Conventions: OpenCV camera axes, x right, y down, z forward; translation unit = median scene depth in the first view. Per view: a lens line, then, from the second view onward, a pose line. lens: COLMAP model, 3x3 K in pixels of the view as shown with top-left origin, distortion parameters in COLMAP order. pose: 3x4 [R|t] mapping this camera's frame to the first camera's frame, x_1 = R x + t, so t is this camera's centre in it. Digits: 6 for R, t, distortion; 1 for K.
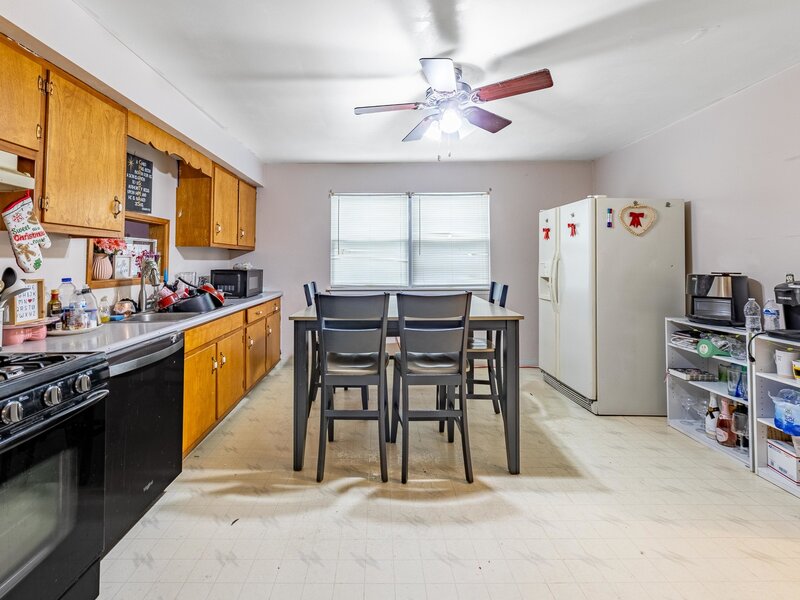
lens RADIAL K [[348.9, 0, 398.5], [0, 348.9, 247.2], [0, 0, 1]] dist [0.001476, 0.000170]
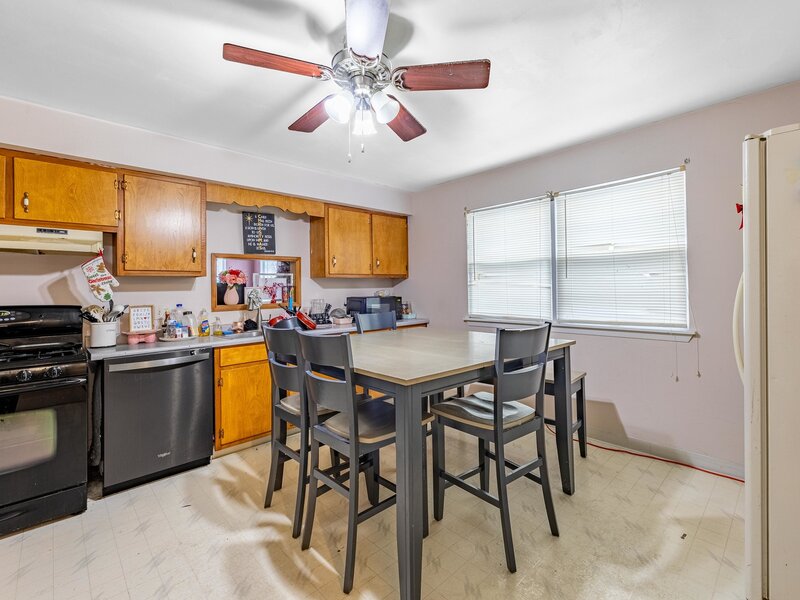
lens RADIAL K [[364.3, 0, 408.5], [0, 364.3, 280.3], [0, 0, 1]] dist [0.018717, -0.009297]
pose [[0.707316, -0.024252, -0.706482, 0.620889], [0.044161, 0.998975, 0.009920, 0.009219], [0.705517, -0.038216, 0.707662, 0.408367]]
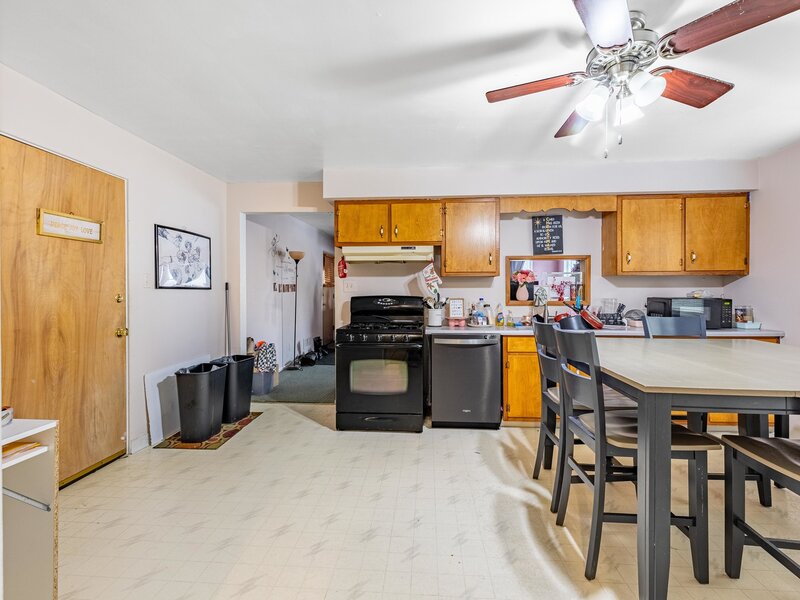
lens RADIAL K [[361.8, 0, 410.4], [0, 361.8, 287.2], [0, 0, 1]] dist [-0.000143, -0.000024]
pose [[-0.031409, -0.002484, -0.999504, 0.731912], [0.043726, 0.999036, -0.003856, 0.013136], [0.998550, -0.043825, -0.031270, 0.476416]]
